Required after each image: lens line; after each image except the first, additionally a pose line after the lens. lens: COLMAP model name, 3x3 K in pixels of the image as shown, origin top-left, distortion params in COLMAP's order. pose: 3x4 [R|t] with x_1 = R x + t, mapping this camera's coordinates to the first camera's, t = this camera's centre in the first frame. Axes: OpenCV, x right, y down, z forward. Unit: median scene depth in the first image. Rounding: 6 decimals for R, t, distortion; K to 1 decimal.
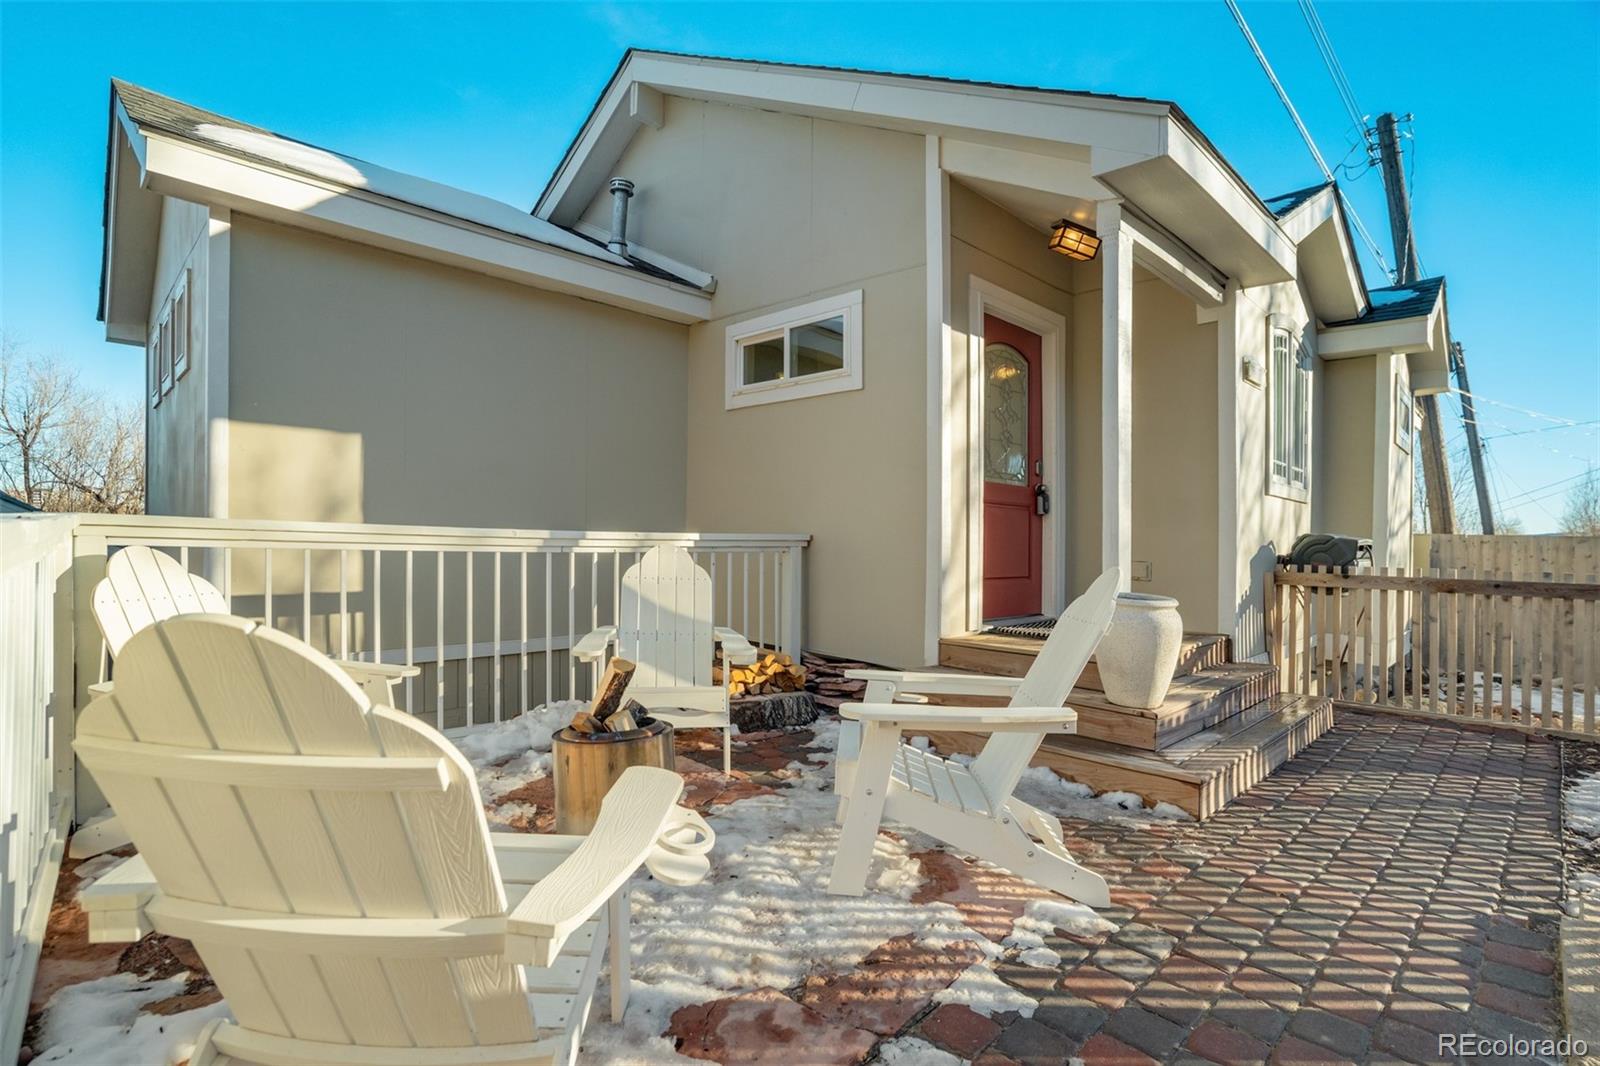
lens RADIAL K [[766.7, 0, 797.9], [0, 766.7, 508.2], [0, 0, 1]] dist [-0.041427, 0.016258]
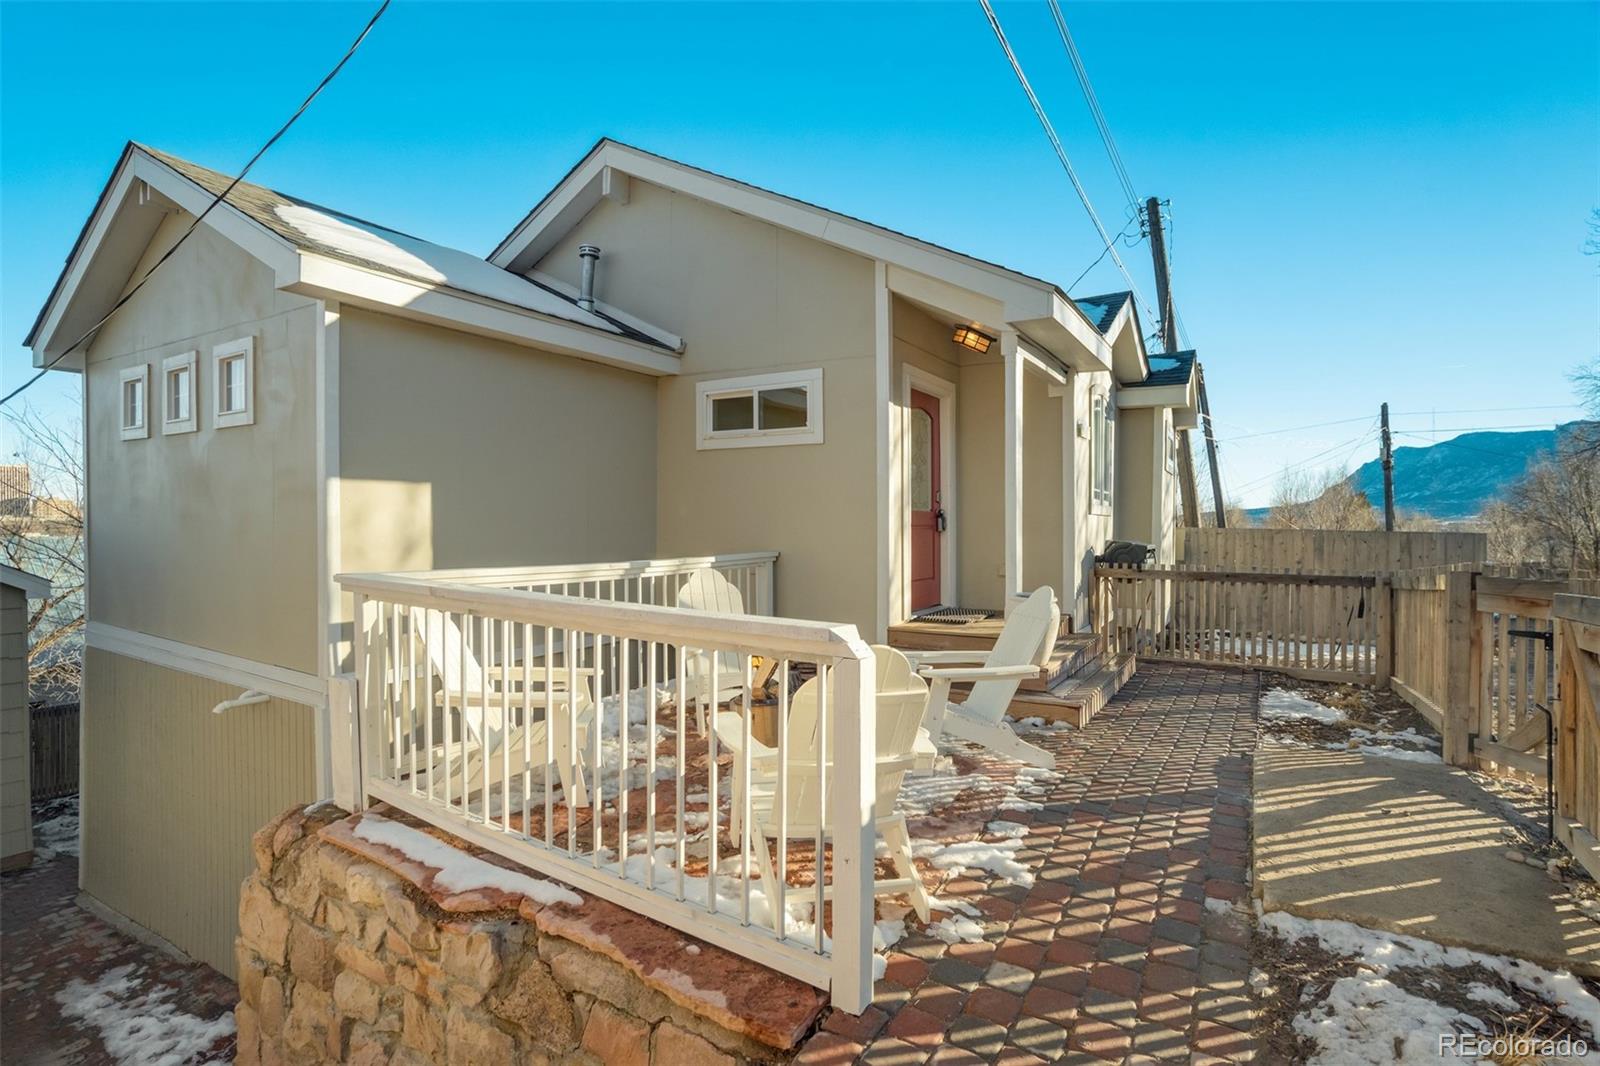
lens RADIAL K [[766.7, 0, 797.9], [0, 766.7, 508.2], [0, 0, 1]] dist [-0.041427, 0.016258]
pose [[0.971819, -0.014705, 0.235268, -0.273150], [0.010113, 0.999734, 0.020712, -0.070540], [-0.235510, -0.017749, 0.971710, -0.286895]]
